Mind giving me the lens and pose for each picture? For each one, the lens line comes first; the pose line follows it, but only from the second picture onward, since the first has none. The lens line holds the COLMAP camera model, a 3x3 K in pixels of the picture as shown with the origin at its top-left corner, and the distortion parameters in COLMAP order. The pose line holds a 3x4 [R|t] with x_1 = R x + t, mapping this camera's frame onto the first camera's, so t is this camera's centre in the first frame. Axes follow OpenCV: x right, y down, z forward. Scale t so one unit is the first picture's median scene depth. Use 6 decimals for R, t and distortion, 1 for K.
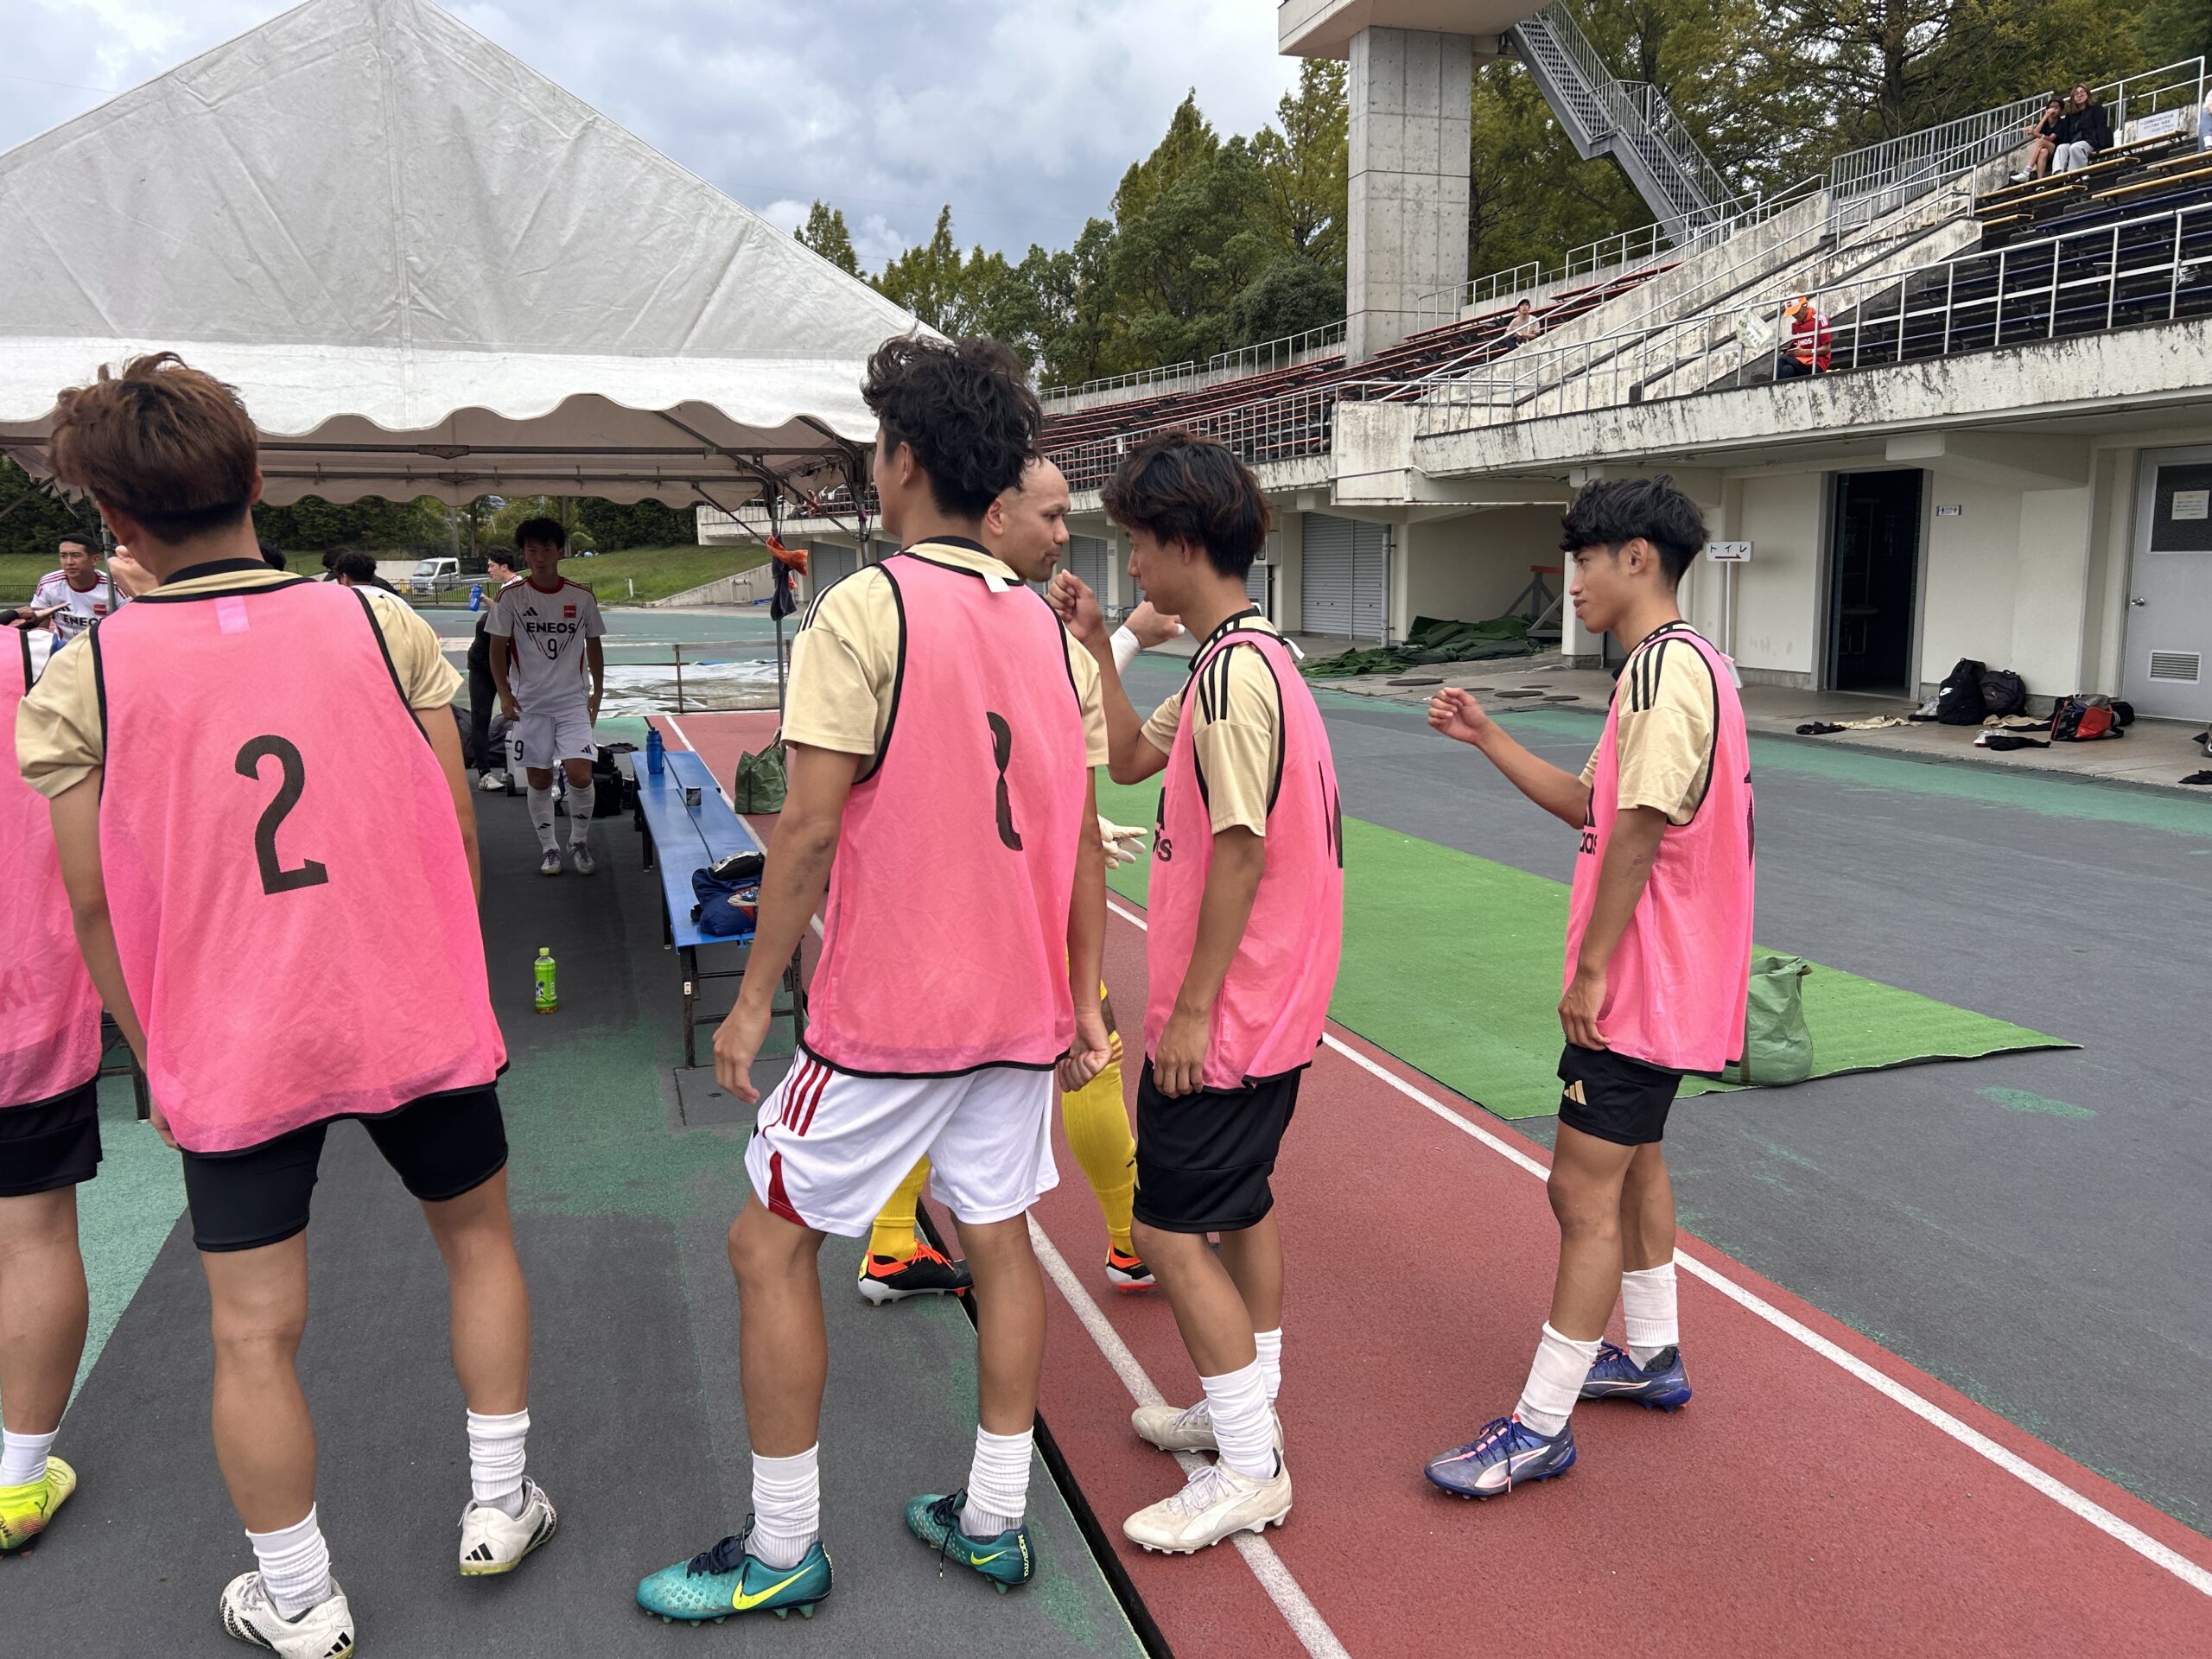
lens RADIAL K [[1657.8, 0, 1107.0], [0, 1657.8, 819.2], [0, 0, 1]] dist [0.054916, -0.058359]
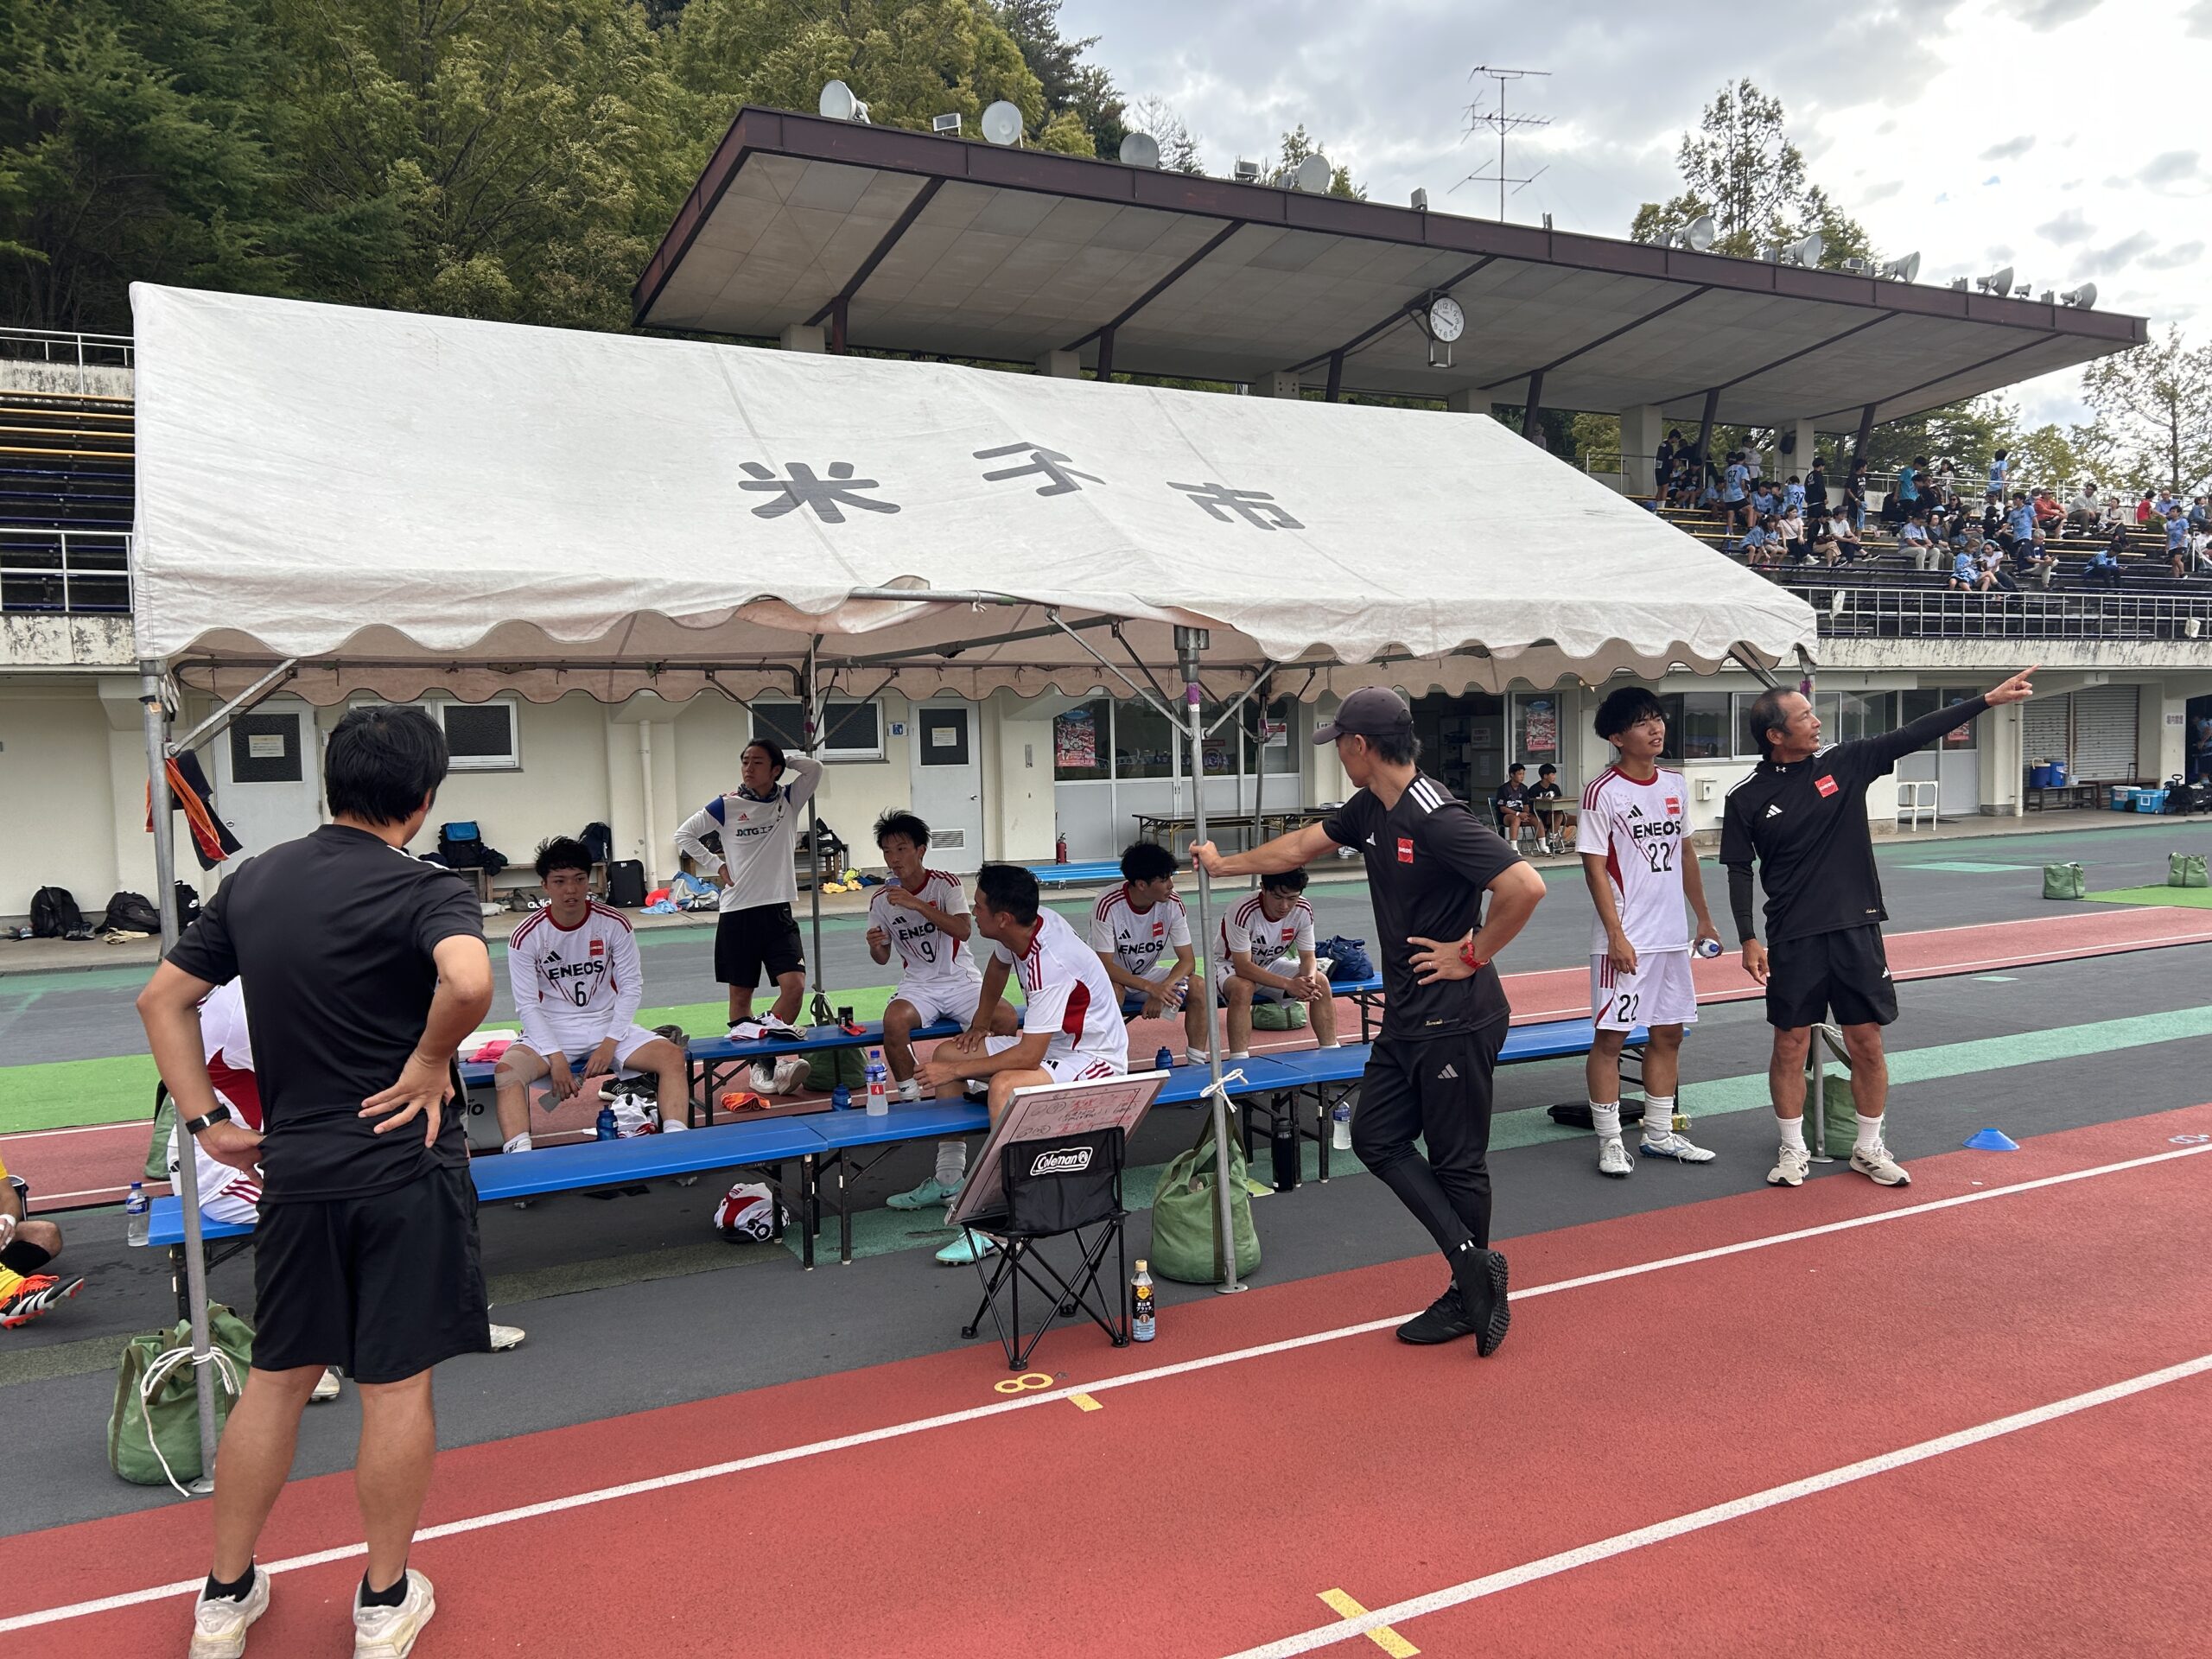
lens RADIAL K [[1657.8, 0, 1101.6], [0, 1657.8, 850.9], [0, 0, 1]] dist [0.054916, -0.058359]
pose [[-0.154305, -0.043969, 0.987044, -0.678241], [0.177213, 0.981577, 0.071430, -0.084026], [-0.972001, 0.185939, -0.143670, 0.558770]]
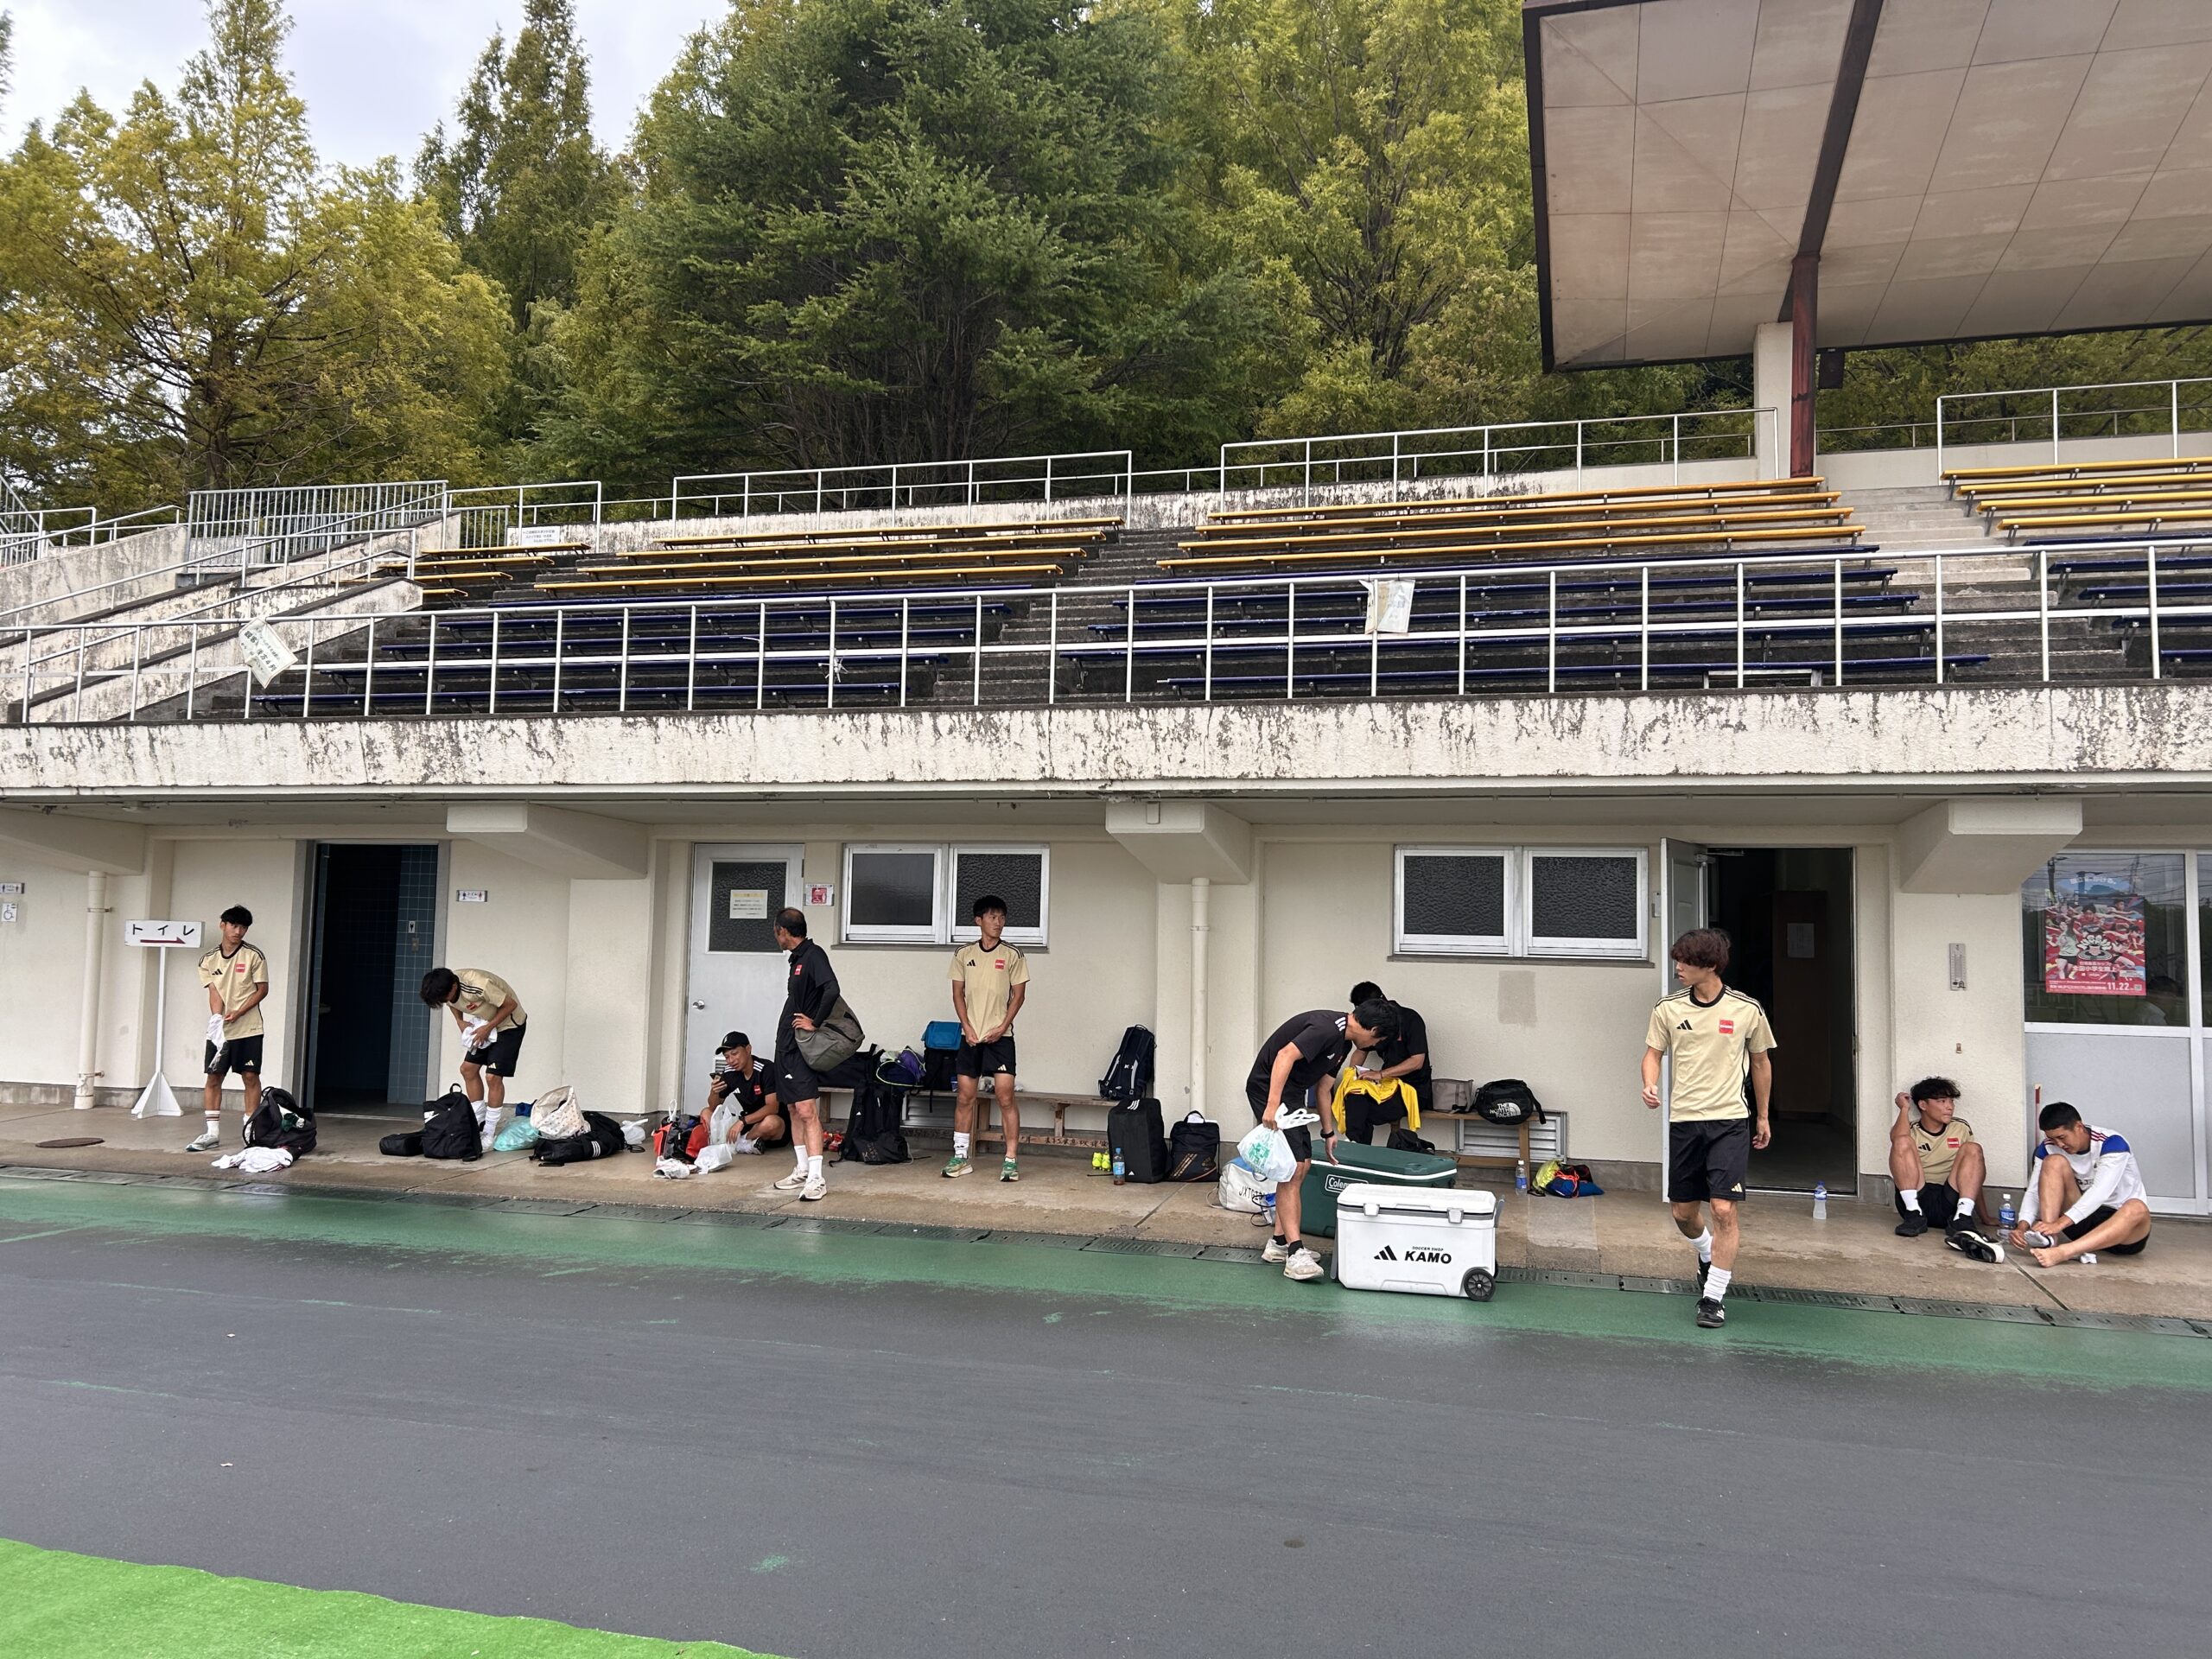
lens RADIAL K [[1657.8, 0, 1119.5], [0, 1657.8, 817.9], [0, 0, 1]] dist [0.054916, -0.058359]
pose [[0.552909, 0.087570, 0.828628, -0.026494], [0.101047, 0.980076, -0.171000, -0.049376], [-0.827092, 0.178278, 0.533044, 0.298119]]
